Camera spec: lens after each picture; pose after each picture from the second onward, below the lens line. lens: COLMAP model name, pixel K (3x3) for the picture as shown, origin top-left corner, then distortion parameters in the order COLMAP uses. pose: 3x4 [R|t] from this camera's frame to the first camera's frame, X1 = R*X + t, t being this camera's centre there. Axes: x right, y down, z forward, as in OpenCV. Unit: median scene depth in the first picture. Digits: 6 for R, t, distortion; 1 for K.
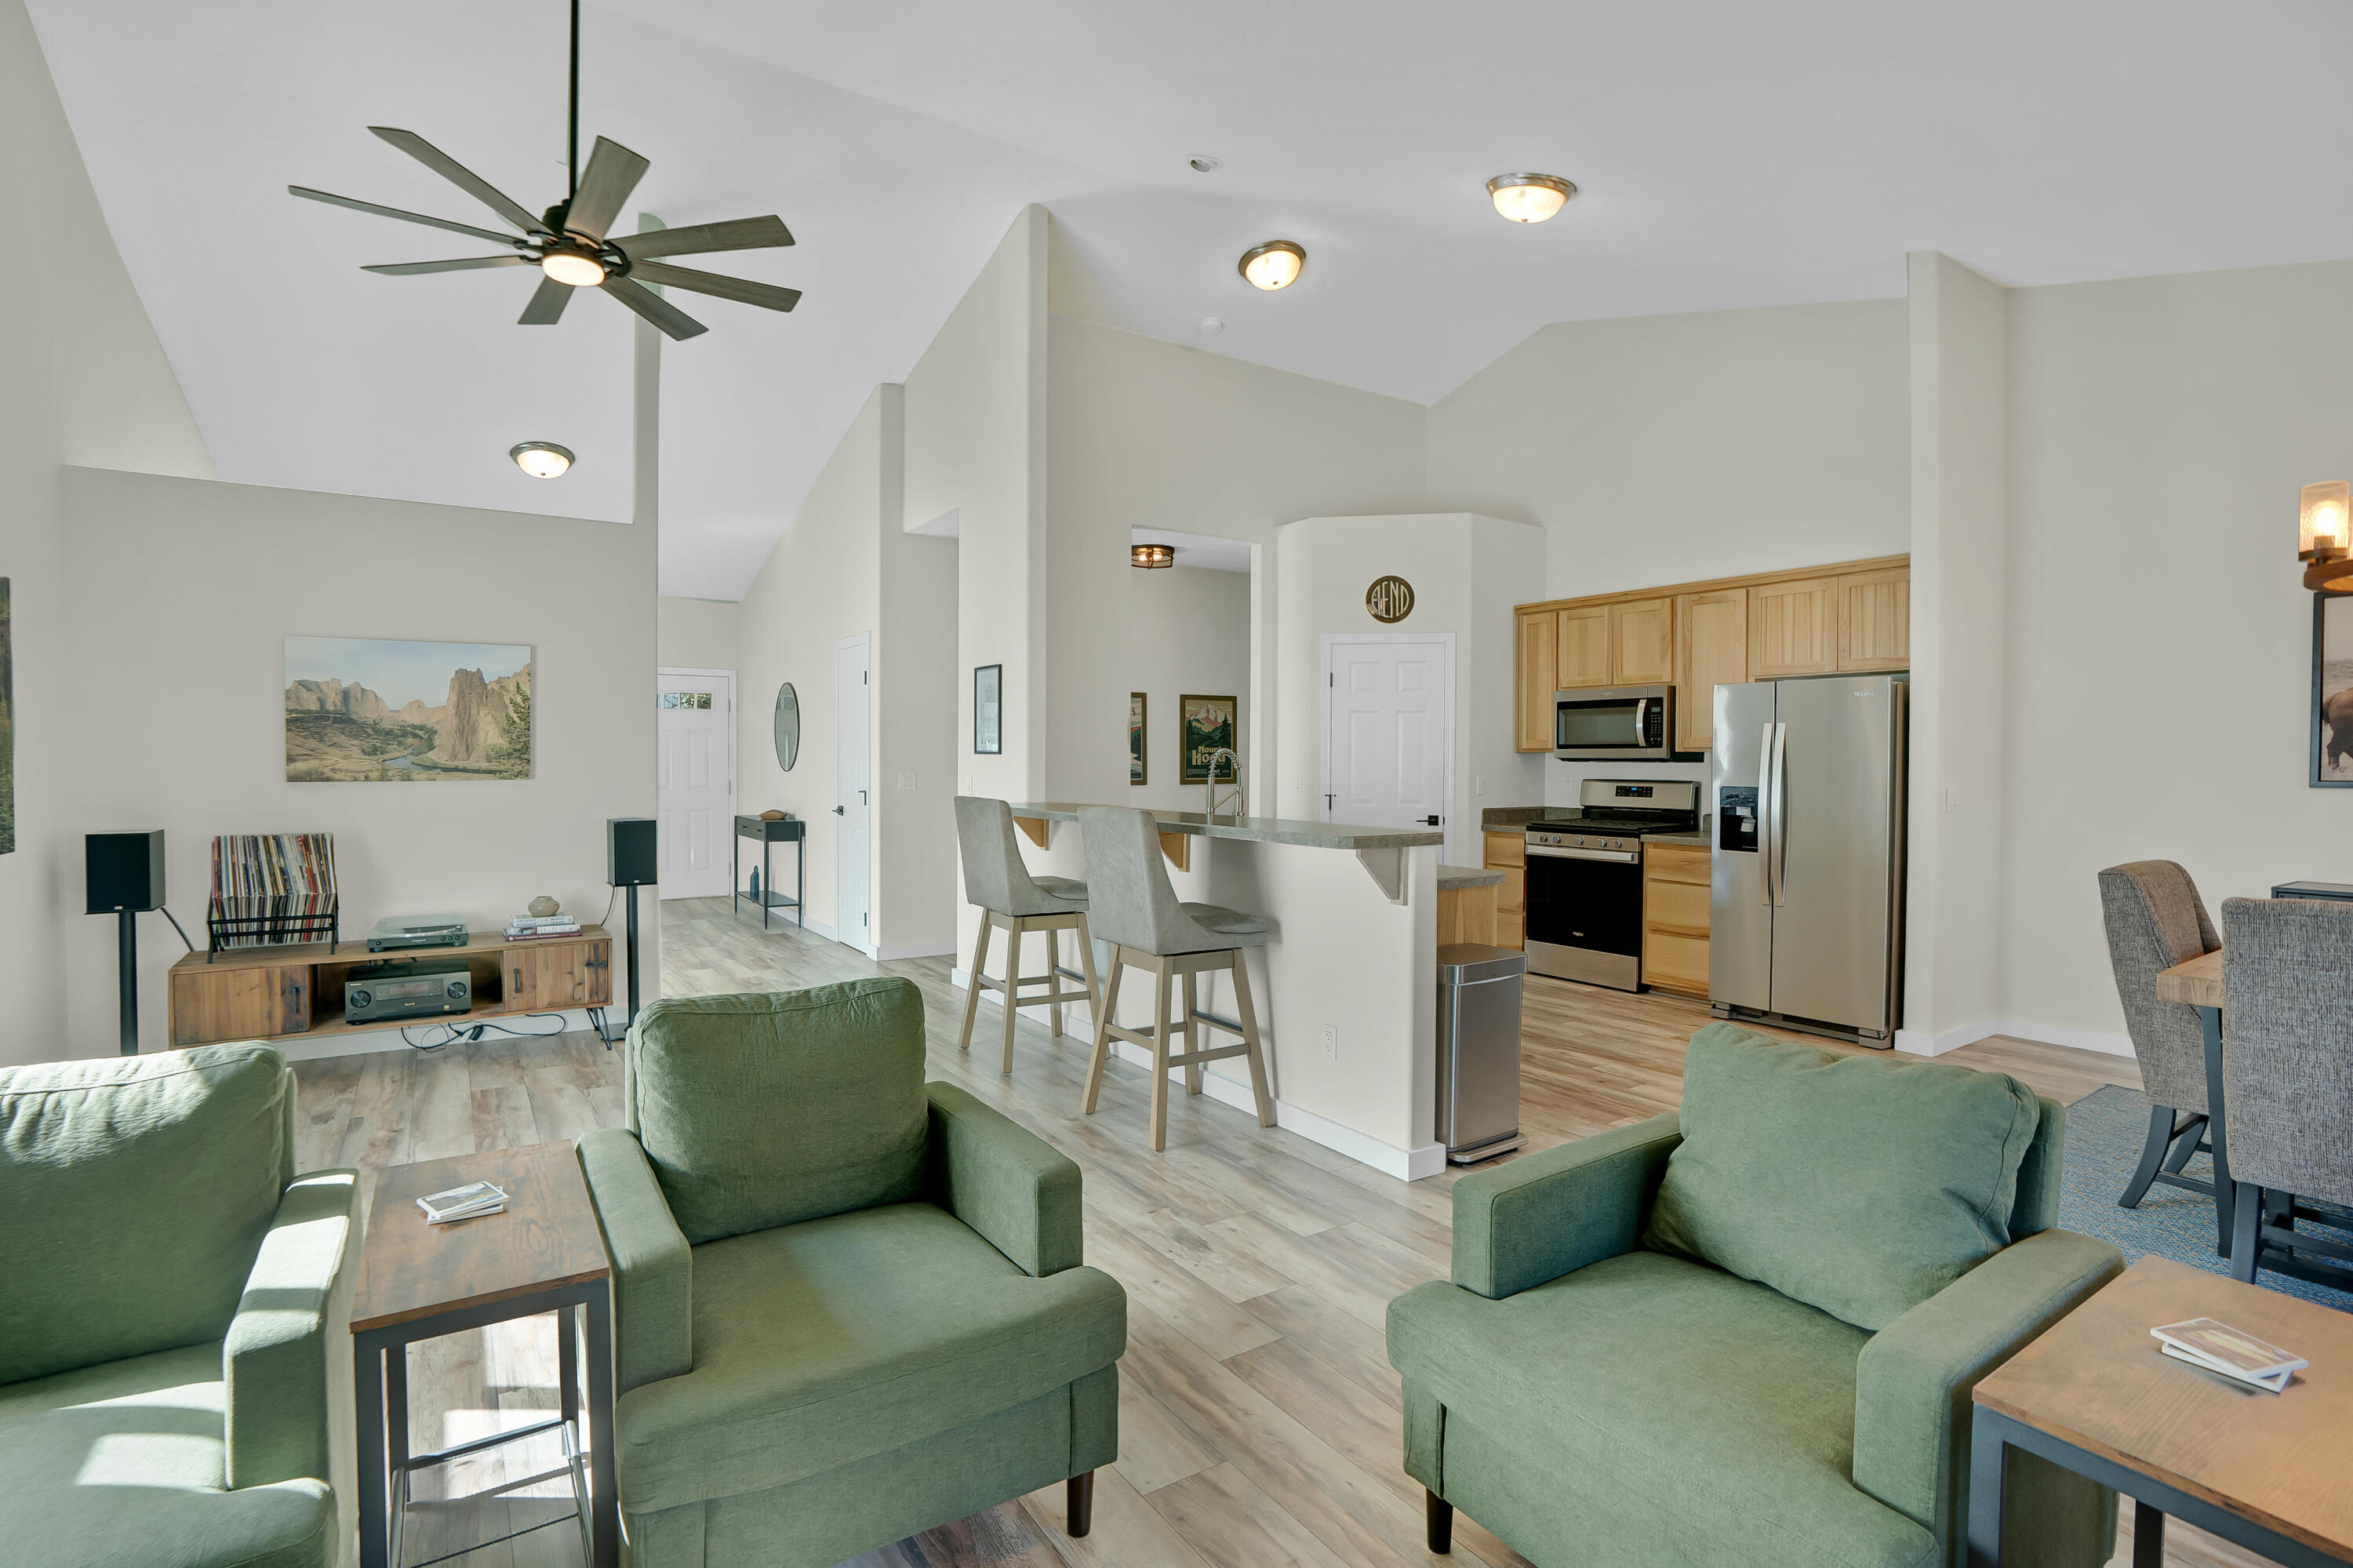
lens RADIAL K [[1113.3, 0, 1161.4], [0, 1113.3, 772.6], [0, 0, 1]] dist [-0.065959, 0.025888]
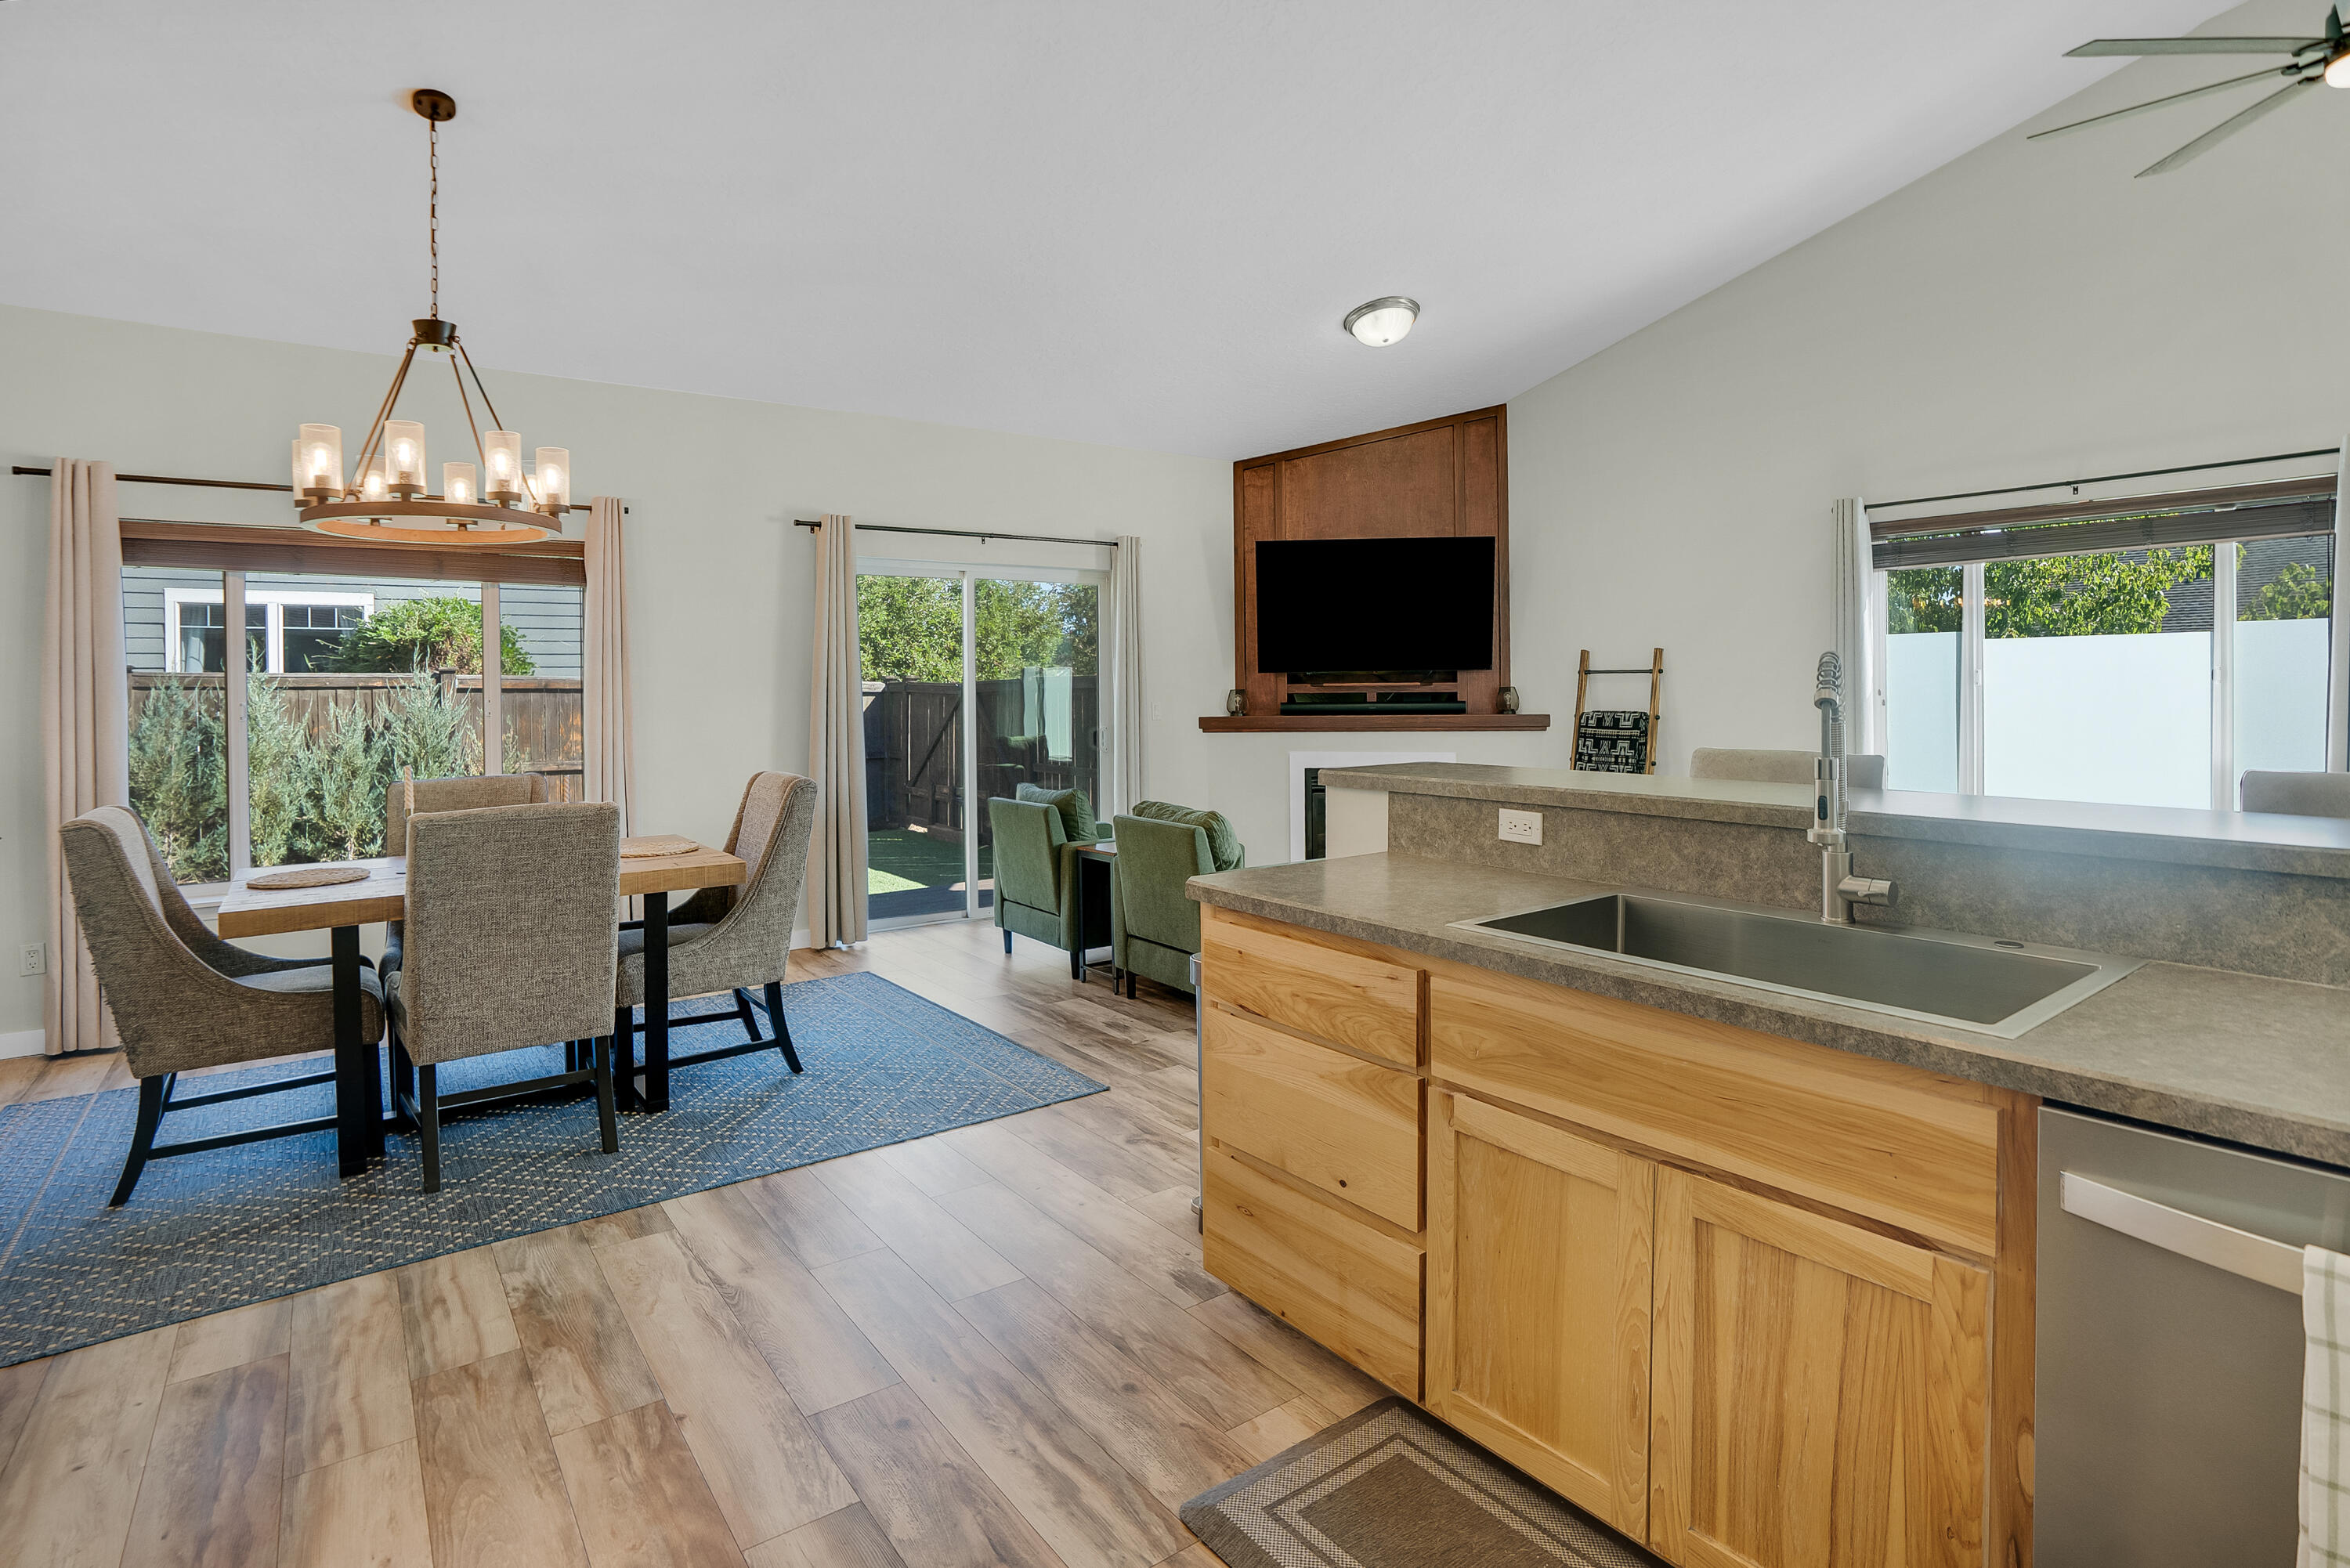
lens RADIAL K [[1181.4, 0, 1191.5], [0, 1181.4, 693.4], [0, 0, 1]] dist [-0.062337, 0.024624]
pose [[-0.998071, 0.009187, -0.061403, 0.220484], [0.007877, 0.999737, 0.021531, -0.013275], [0.061585, 0.021006, -0.997881, 1.031874]]
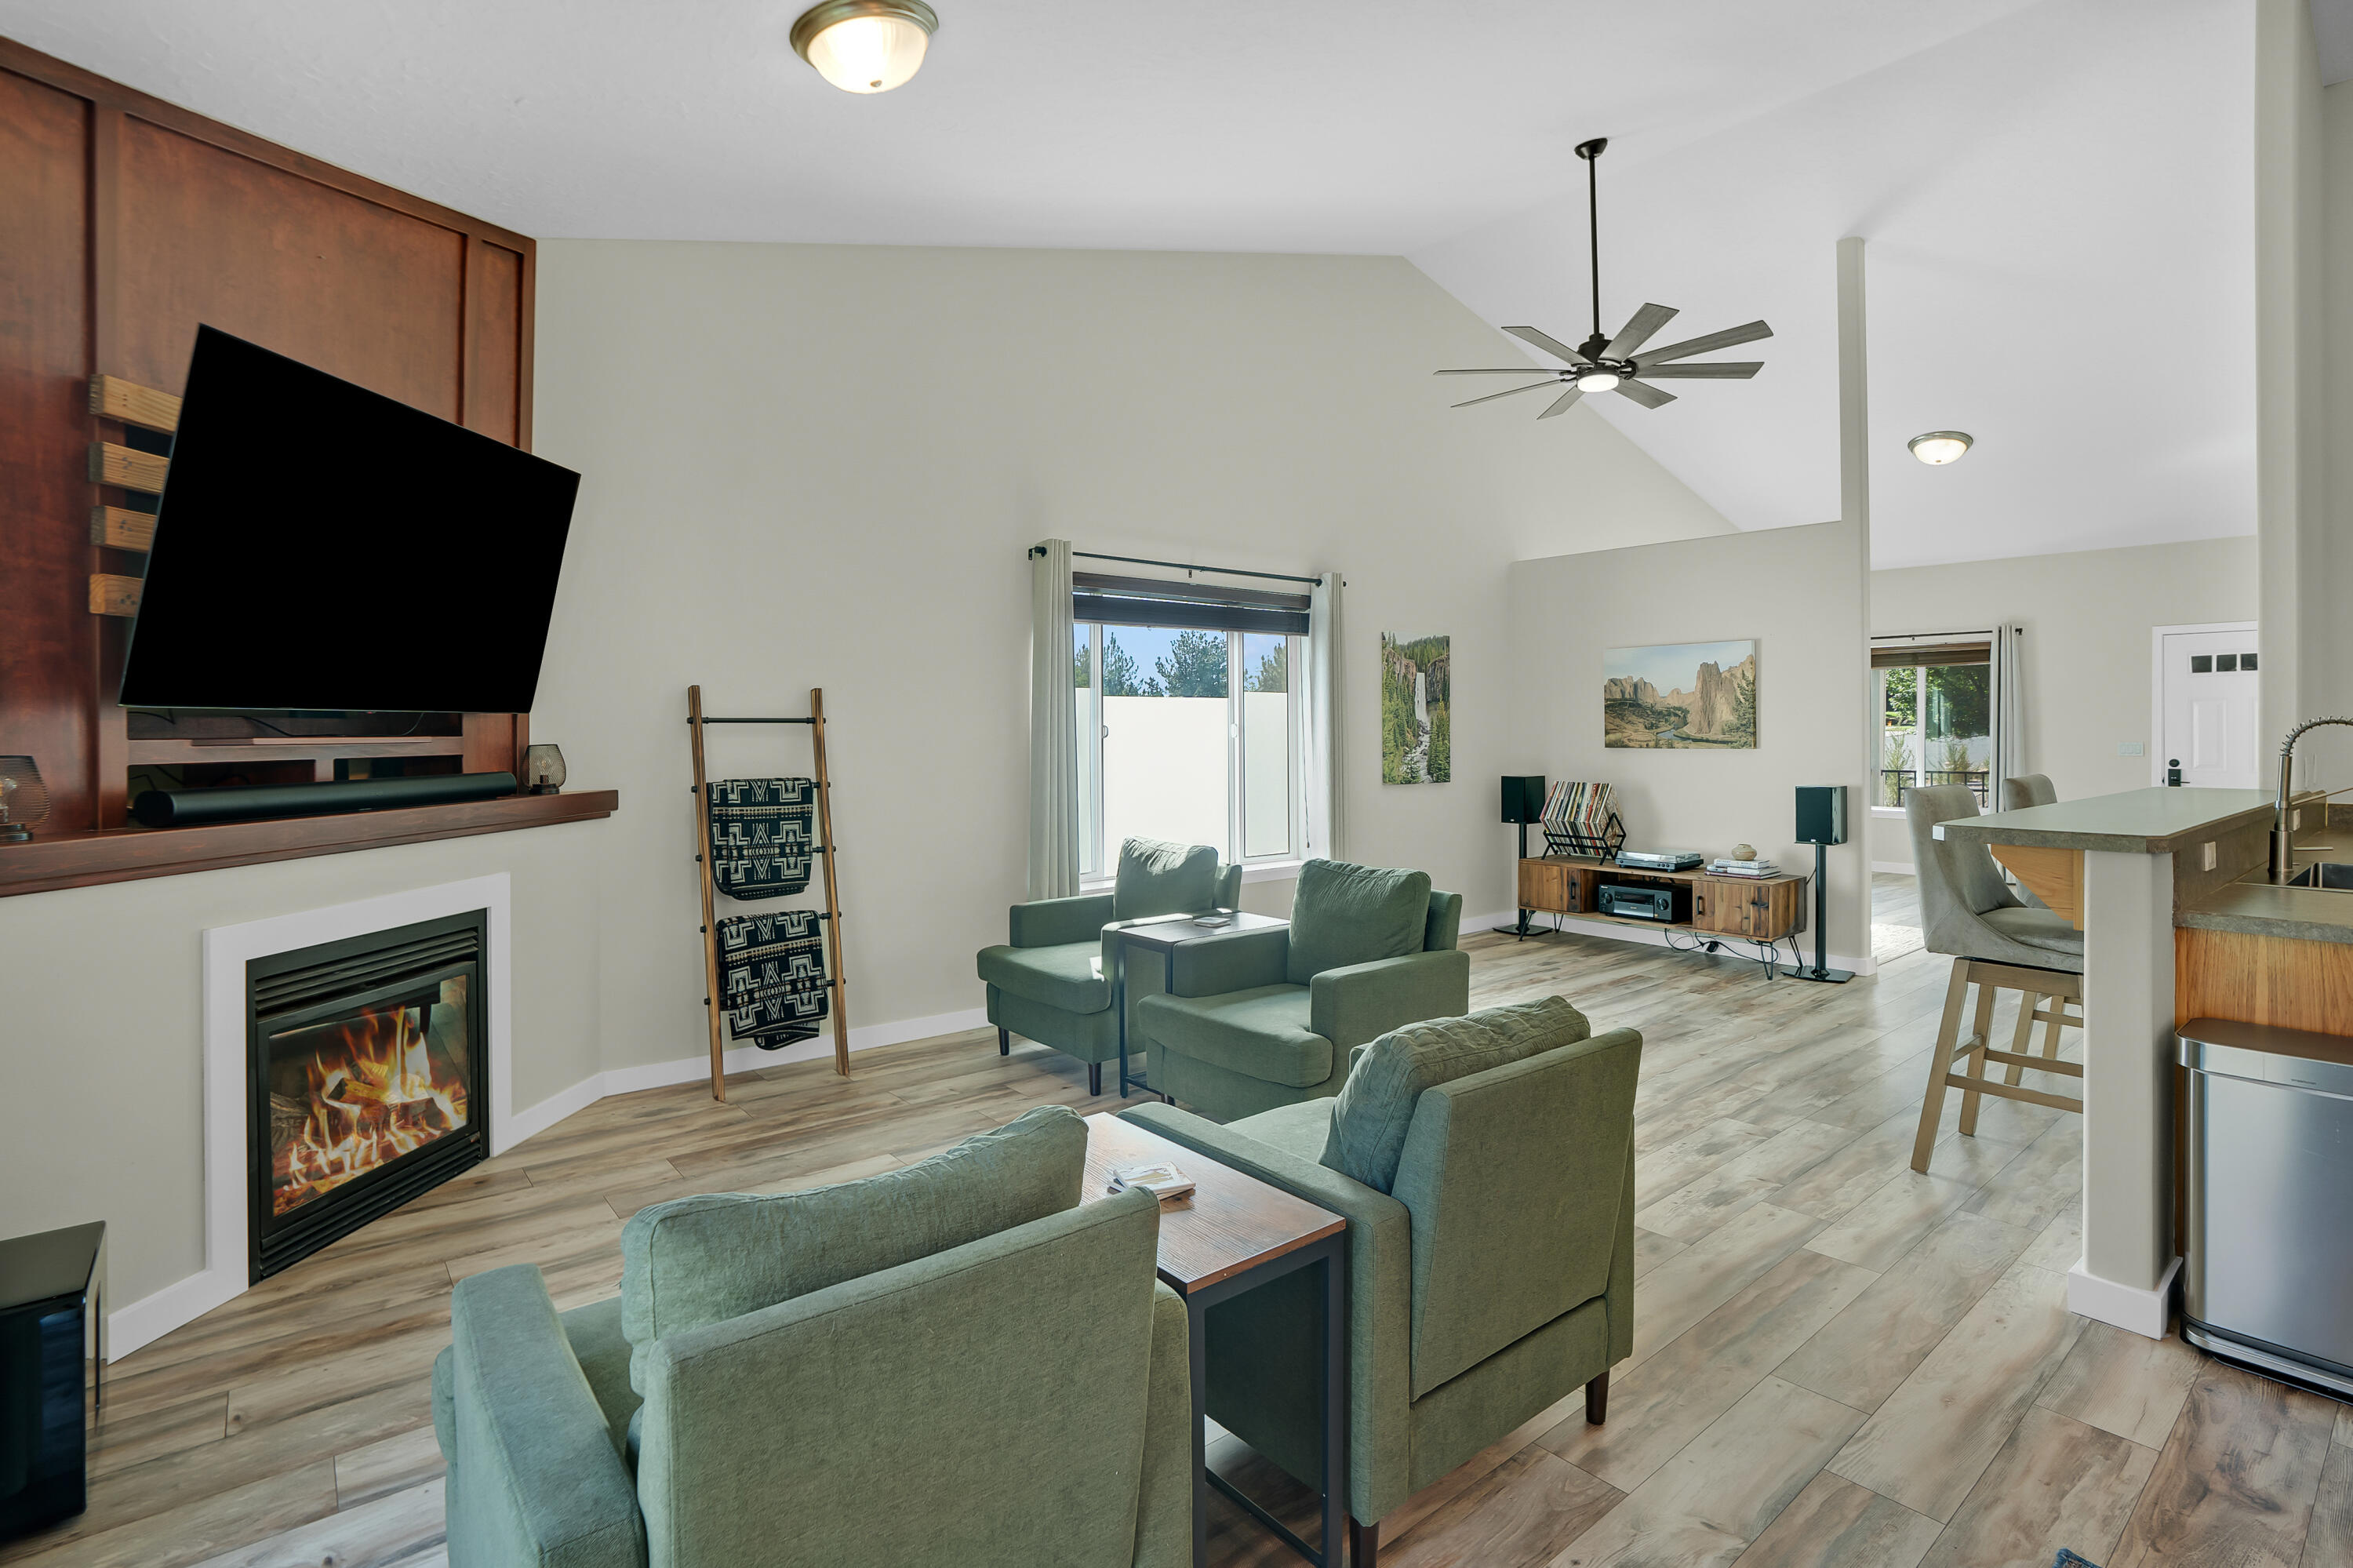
lens RADIAL K [[1128.3, 0, 1160.5], [0, 1128.3, 741.5], [0, 0, 1]] dist [-0.068728, 0.023647]
pose [[0.096092, 0.008208, -0.995339, 0.473645], [-0.012404, 0.999898, 0.007048, -0.002122], [0.995295, 0.011669, 0.096184, 0.175690]]
